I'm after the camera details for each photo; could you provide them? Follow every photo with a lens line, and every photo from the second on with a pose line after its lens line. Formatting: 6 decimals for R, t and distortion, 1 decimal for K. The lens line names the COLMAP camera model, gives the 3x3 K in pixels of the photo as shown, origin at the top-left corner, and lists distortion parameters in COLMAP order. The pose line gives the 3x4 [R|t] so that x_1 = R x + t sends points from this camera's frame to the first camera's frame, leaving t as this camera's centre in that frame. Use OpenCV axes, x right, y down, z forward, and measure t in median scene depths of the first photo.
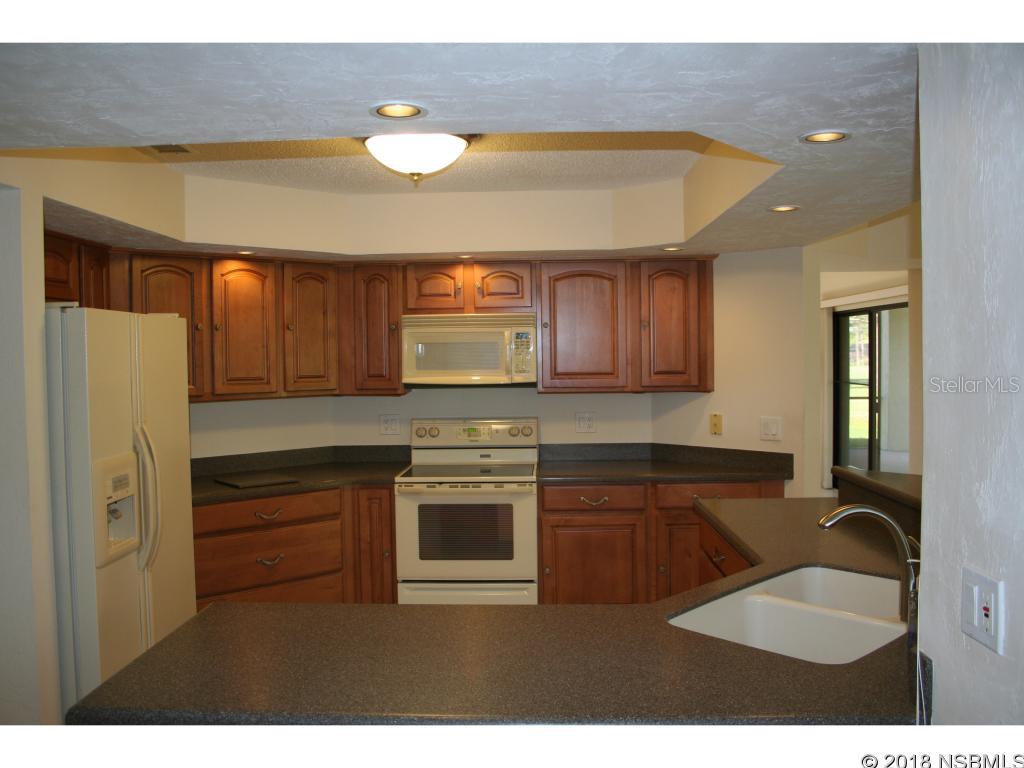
lens RADIAL K [[876.8, 0, 532.5], [0, 876.8, 385.7], [0, 0, 1]] dist [-0.141206, 0.150251]
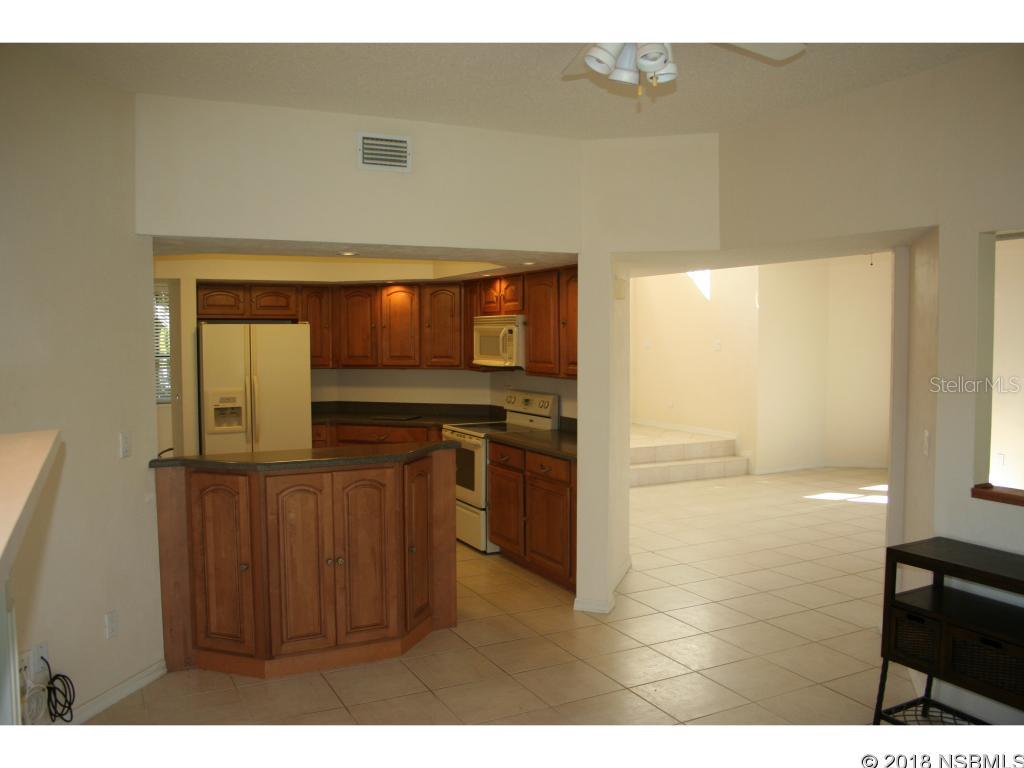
lens RADIAL K [[866.3, 0, 512.0], [0, 866.3, 384.0], [0, 0, 1]] dist [-0.139967, 0.107839]
pose [[0.460674, 0.061544, -0.885433, 1.229062], [-0.031227, 0.998099, 0.053128, -0.049566], [0.887020, 0.003175, 0.461720, 0.410290]]
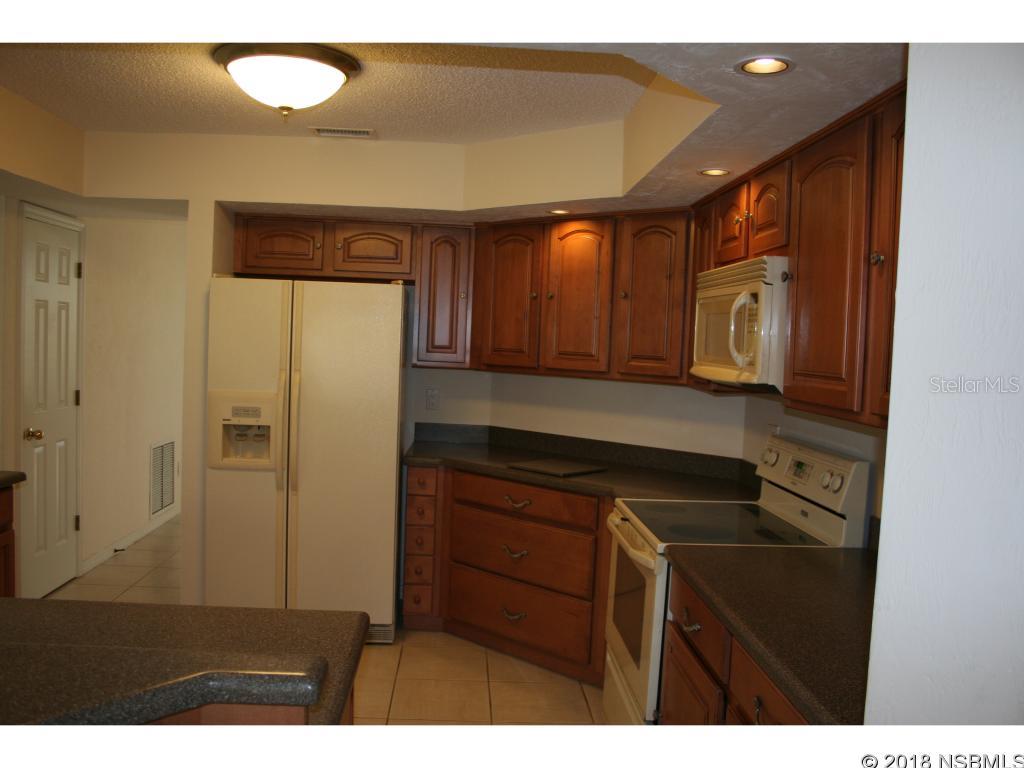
lens RADIAL K [[866.3, 0, 512.0], [0, 866.3, 384.0], [0, 0, 1]] dist [-0.139967, 0.107839]
pose [[0.061837, 0.066454, -0.995871, 0.540281], [-0.074580, 0.995299, 0.061785, -0.026589], [0.995296, 0.070452, 0.066502, 0.860922]]
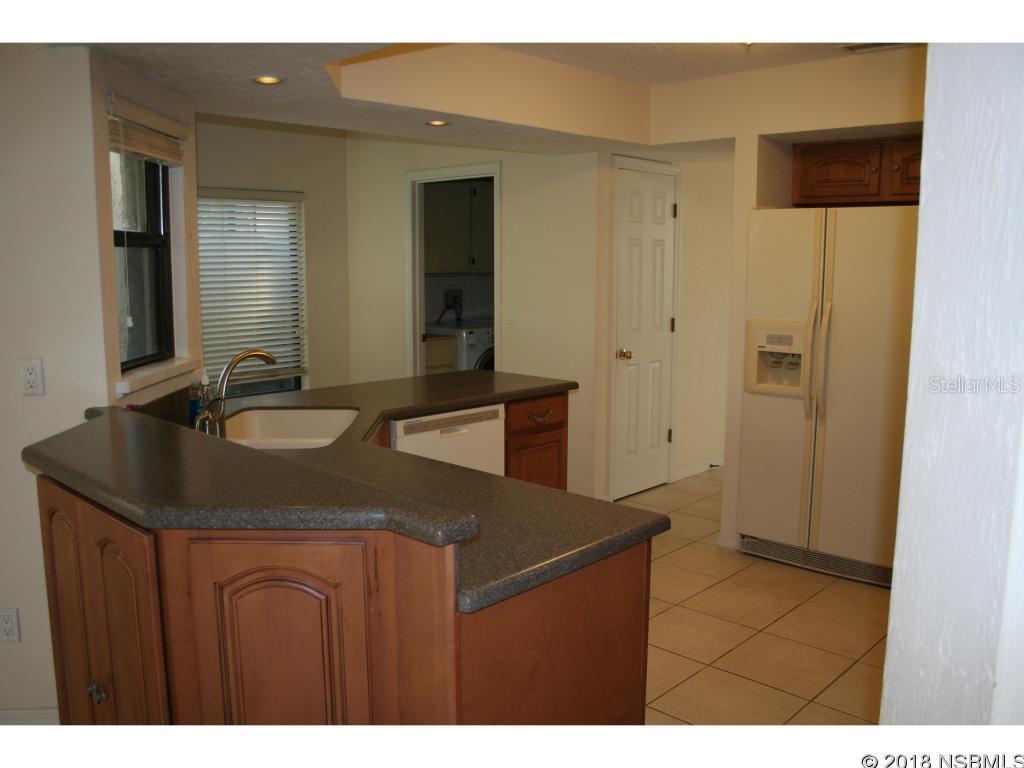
lens RADIAL K [[871.2, 0, 506.4], [0, 871.2, 387.7], [0, 0, 1]] dist [-0.146647, 0.122342]
pose [[-0.686971, 0.117237, -0.717166, 0.505215], [-0.018459, 0.983767, 0.178500, -0.029888], [0.726451, 0.135862, -0.673655, 1.050138]]
